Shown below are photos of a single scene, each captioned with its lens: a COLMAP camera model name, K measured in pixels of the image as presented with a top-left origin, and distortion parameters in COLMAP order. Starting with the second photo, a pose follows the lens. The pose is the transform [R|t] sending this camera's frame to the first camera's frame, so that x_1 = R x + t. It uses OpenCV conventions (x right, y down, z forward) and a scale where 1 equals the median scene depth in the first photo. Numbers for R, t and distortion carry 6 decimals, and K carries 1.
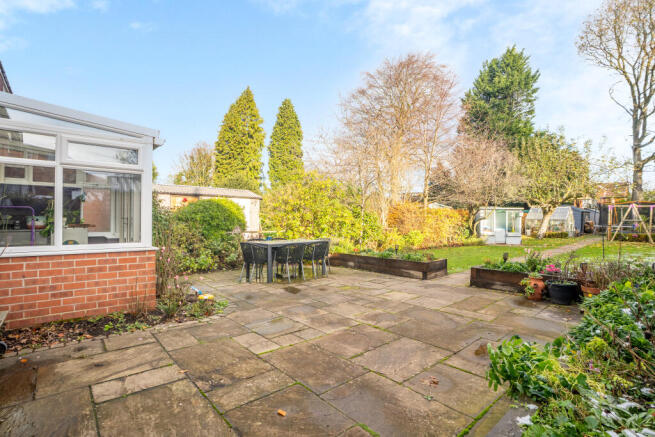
lens RADIAL K [[308.1, 0, 327.0], [0, 308.1, 220.6], [0, 0, 1]] dist [-0.049090, 0.013774]
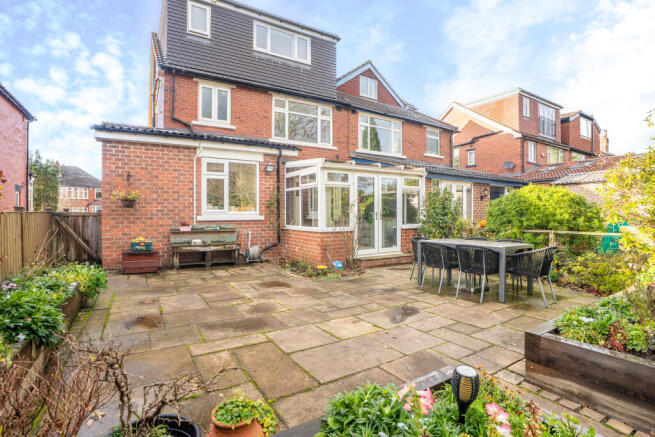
lens RADIAL K [[308.1, 0, 326.6], [0, 308.1, 218.9], [0, 0, 1]] dist [-0.049090, 0.013774]
pose [[-0.158564, -0.002308, -0.987346, 1.101141], [0.003136, 0.999991, -0.002842, 0.019935], [0.987344, -0.003547, -0.158555, 1.309812]]
